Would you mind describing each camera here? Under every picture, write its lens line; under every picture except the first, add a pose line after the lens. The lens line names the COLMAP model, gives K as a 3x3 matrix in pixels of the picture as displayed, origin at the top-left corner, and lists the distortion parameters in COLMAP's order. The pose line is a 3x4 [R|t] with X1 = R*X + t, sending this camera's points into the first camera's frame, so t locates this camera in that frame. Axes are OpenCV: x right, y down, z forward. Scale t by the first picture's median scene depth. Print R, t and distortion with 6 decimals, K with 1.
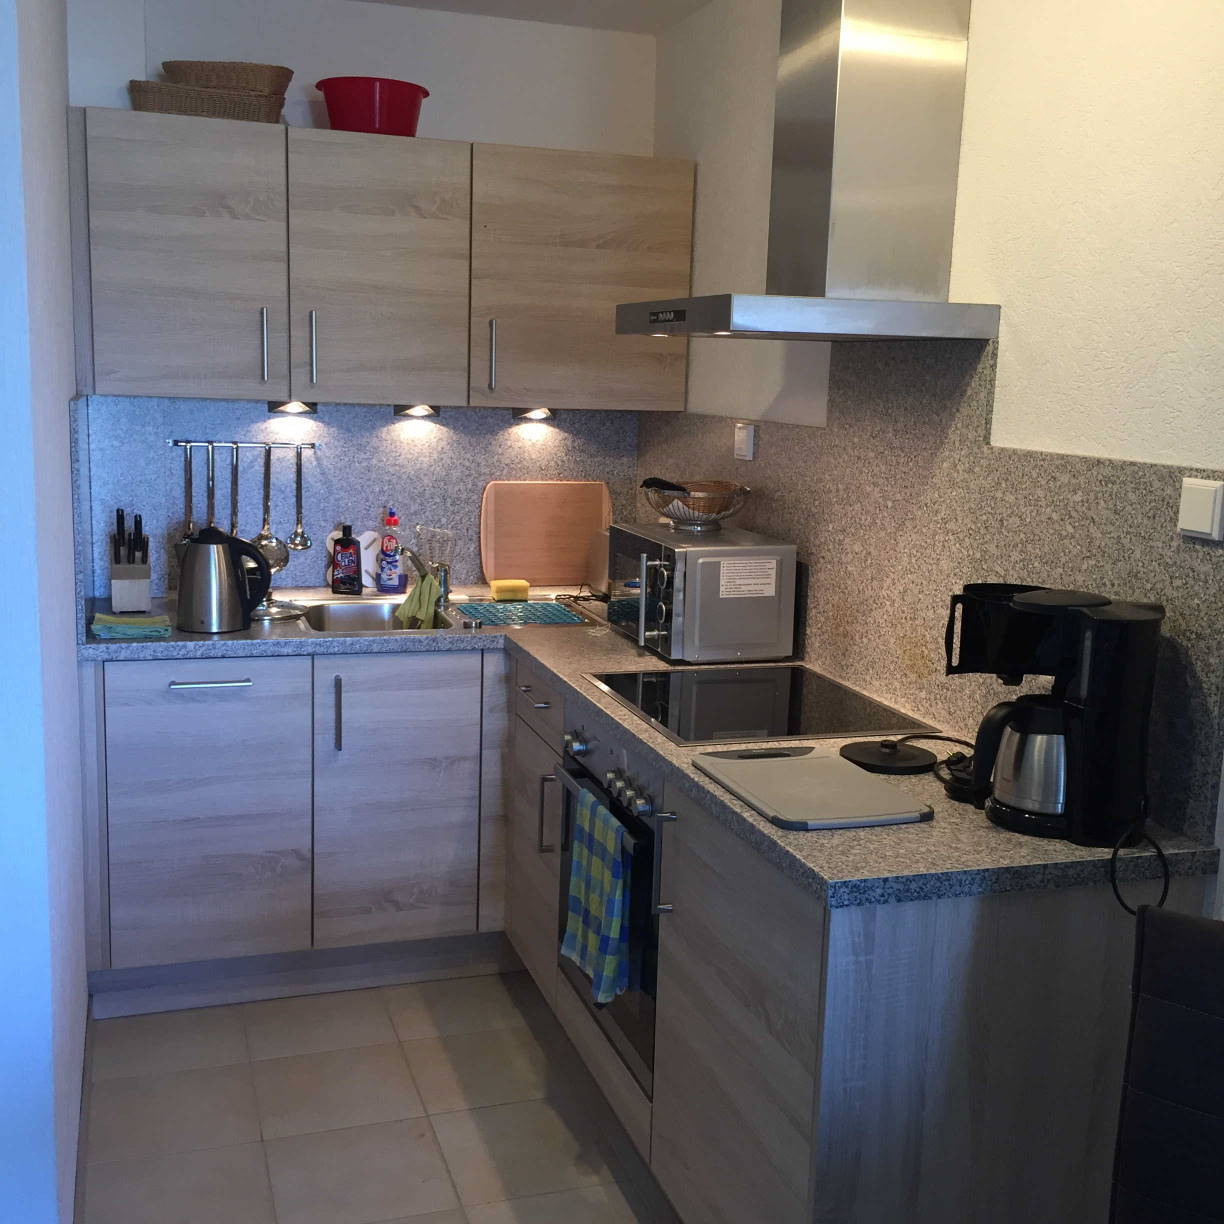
lens RADIAL K [[1403.9, 0, 612.0], [0, 1403.9, 612.0], [0, 0, 1]] dist [0.065715, 0.022715]
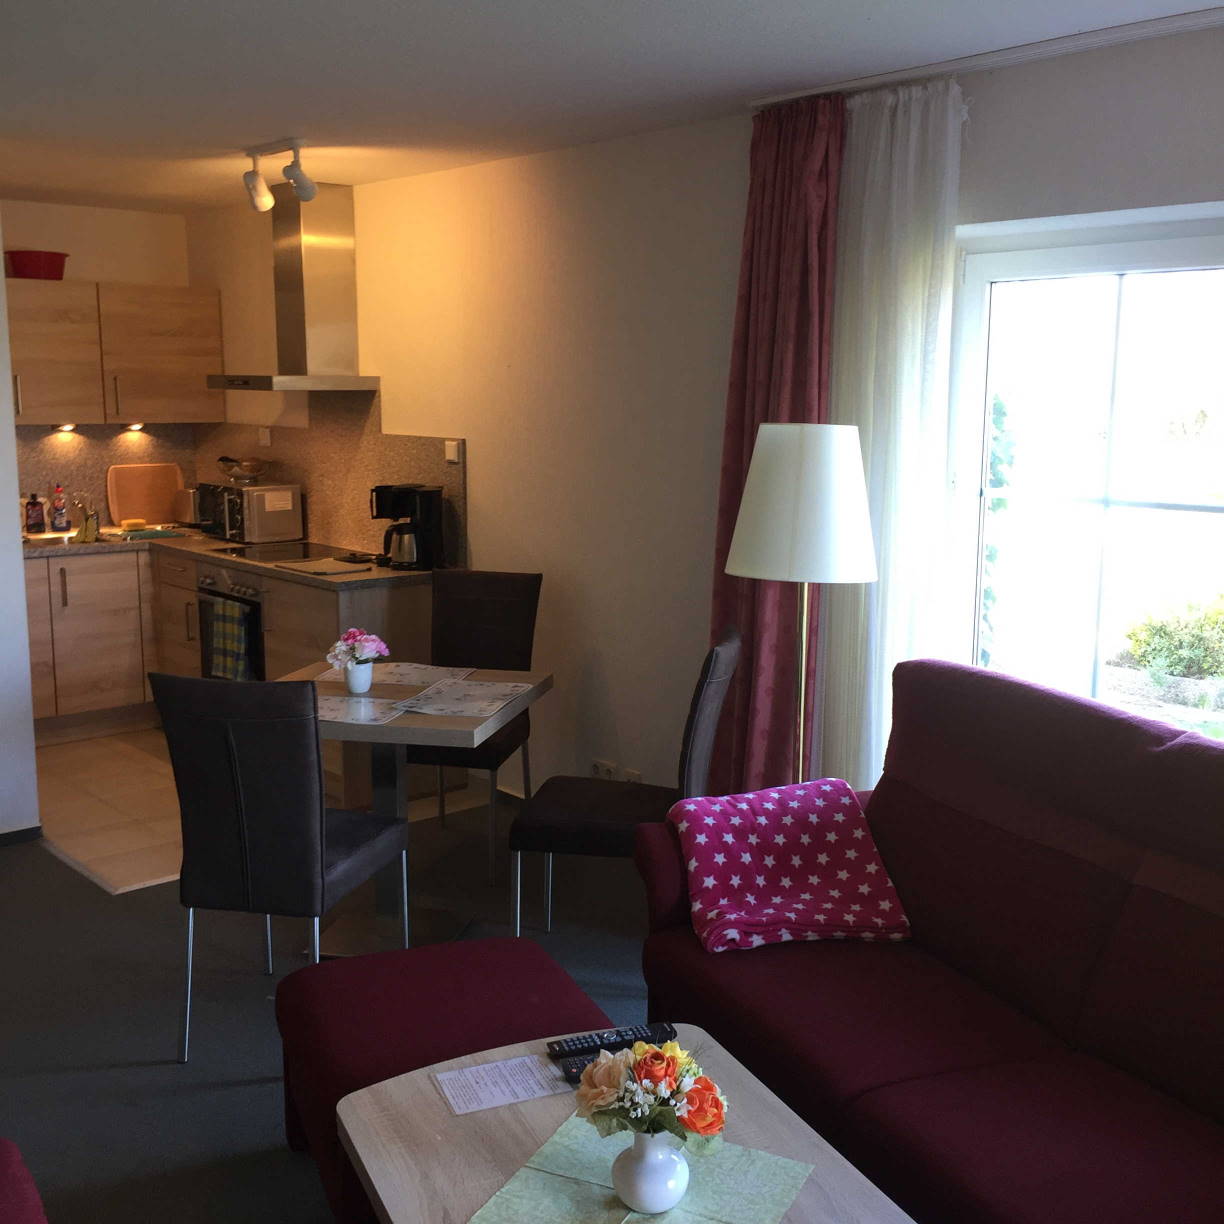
lens RADIAL K [[1403.9, 0, 612.0], [0, 1403.9, 612.0], [0, 0, 1]] dist [0.065715, 0.022715]
pose [[0.921836, -0.092143, 0.376467, -0.248821], [0.091575, 0.995608, 0.019448, 0.143466], [-0.376606, 0.016547, 0.926226, -1.121726]]
